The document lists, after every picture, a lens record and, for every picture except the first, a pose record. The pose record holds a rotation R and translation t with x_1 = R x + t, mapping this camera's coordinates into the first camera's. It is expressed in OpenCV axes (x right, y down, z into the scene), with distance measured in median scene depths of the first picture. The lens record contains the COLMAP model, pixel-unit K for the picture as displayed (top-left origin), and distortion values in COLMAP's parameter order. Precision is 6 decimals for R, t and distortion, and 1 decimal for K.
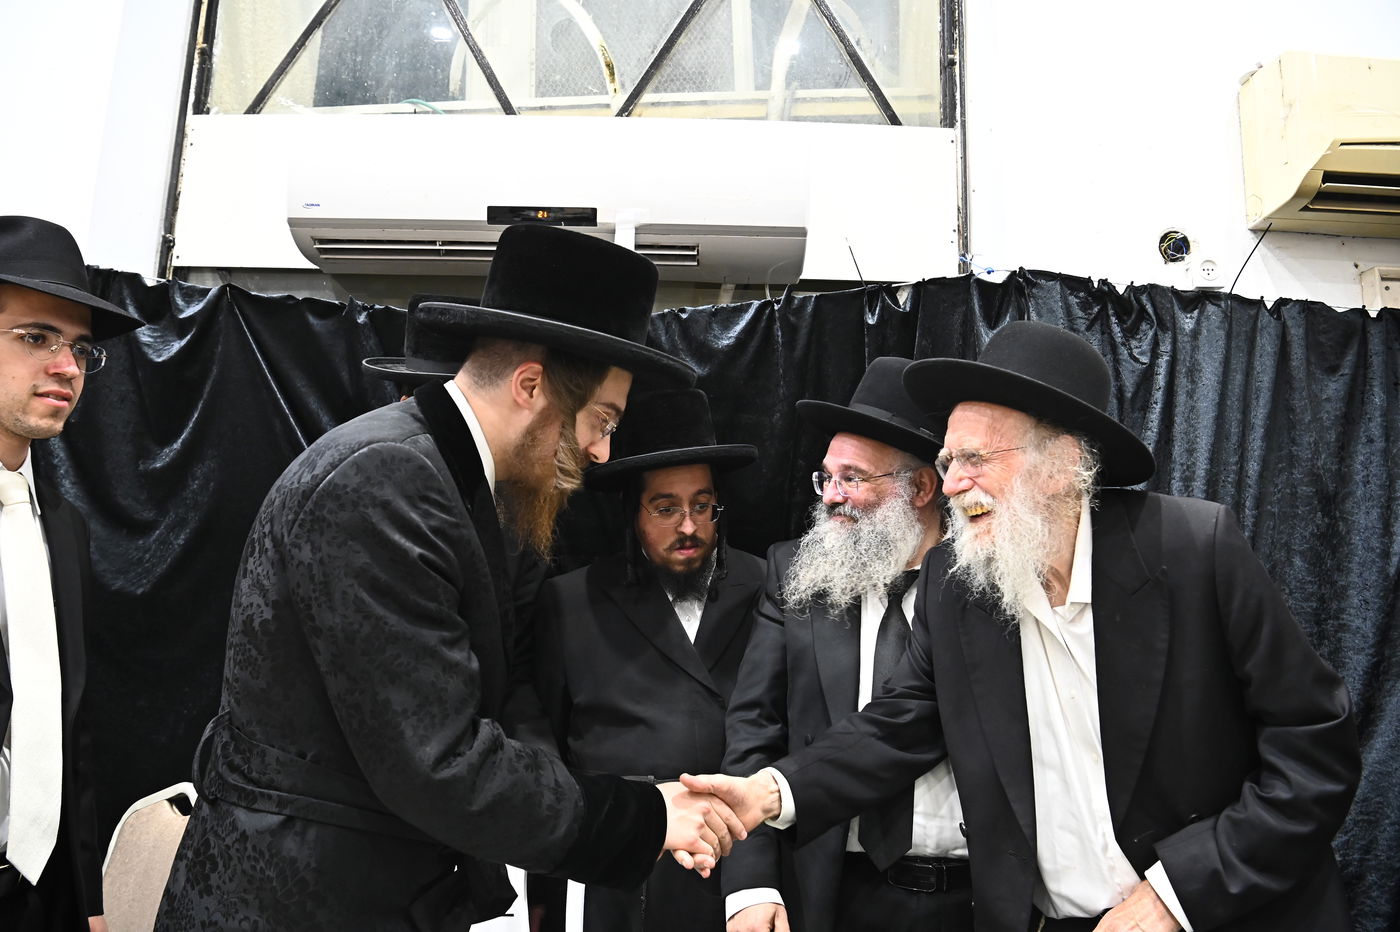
lens RADIAL K [[957.9, 0, 696.4], [0, 957.9, 470.2], [0, 0, 1]] dist [-0.066734, 0.008105]
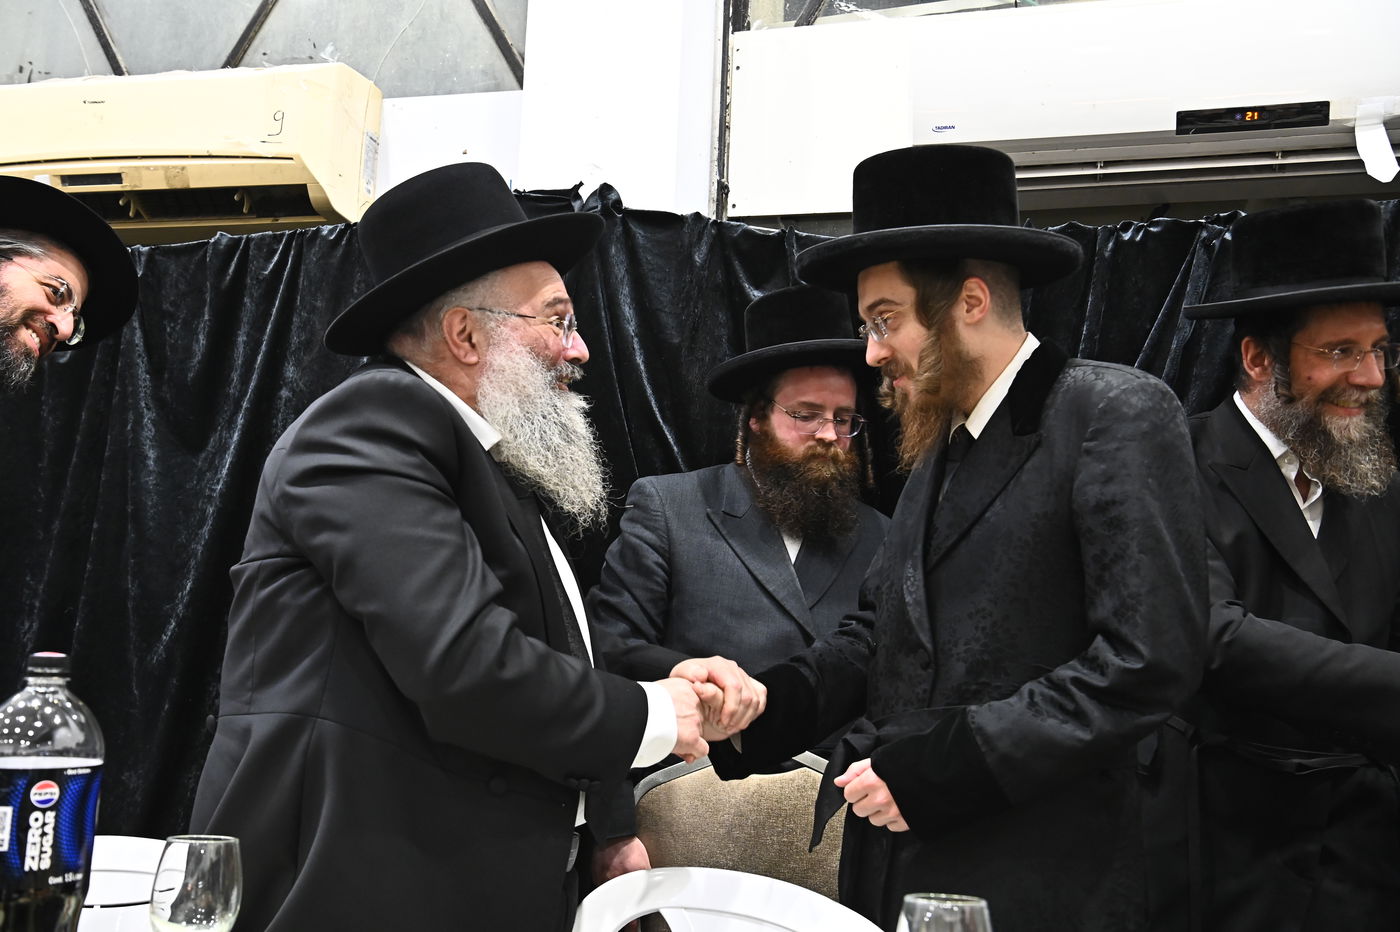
lens RADIAL K [[1378.4, 0, 692.7], [0, 1378.4, 452.4], [0, 0, 1]] dist [0.031297, 0.000000]
pose [[0.974709, -0.030929, -0.221329, -0.386072], [0.020284, 0.998533, -0.050208, 0.058683], [0.222557, 0.044449, 0.973906, -0.214084]]
